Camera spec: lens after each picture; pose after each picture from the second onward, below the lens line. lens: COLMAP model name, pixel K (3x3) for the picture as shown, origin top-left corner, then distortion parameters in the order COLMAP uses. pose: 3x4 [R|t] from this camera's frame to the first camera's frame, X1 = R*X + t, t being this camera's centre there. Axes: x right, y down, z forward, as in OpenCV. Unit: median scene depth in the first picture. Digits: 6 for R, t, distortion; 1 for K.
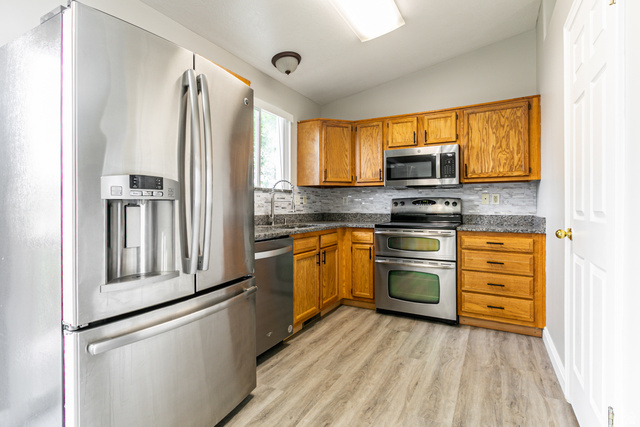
lens RADIAL K [[315.3, 0, 316.6], [0, 315.3, 205.2], [0, 0, 1]] dist [0.002673, 0.000504]
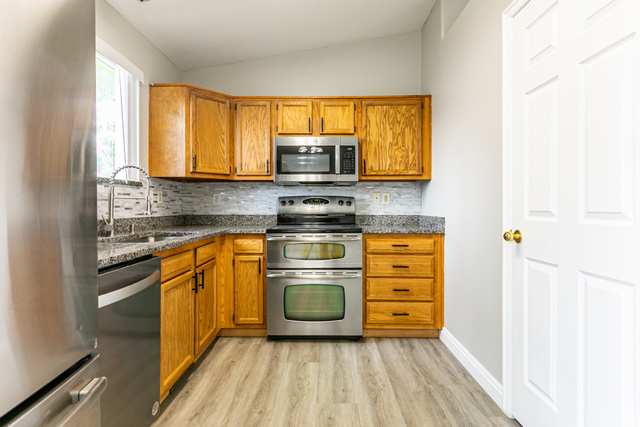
lens RADIAL K [[315.3, 0, 317.6], [0, 315.3, 205.1], [0, 0, 1]] dist [0.002673, 0.000504]
pose [[0.879421, 0.000672, 0.476045, -0.083555], [-0.001049, 0.999999, 0.000526, 0.000677], [-0.476044, -0.000962, 0.879421, 0.269517]]
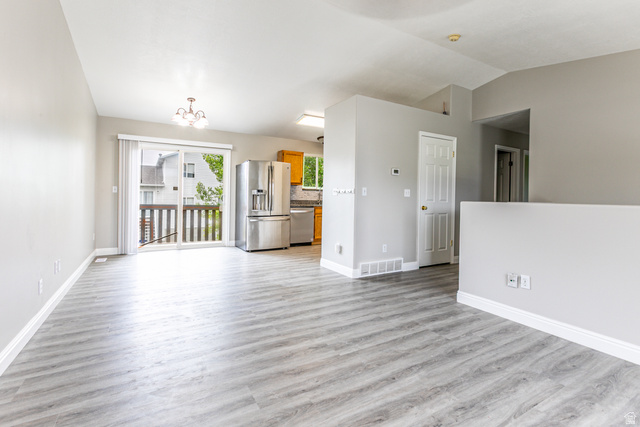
lens RADIAL K [[301.7, 0, 315.6], [0, 301.7, 193.2], [0, 0, 1]] dist [0.004828, 0.000049]
pose [[0.858074, 0.015799, -0.513283, 1.119641], [-0.019125, 0.999816, -0.001197, -0.021228], [0.513170, 0.010844, 0.858219, -1.112044]]
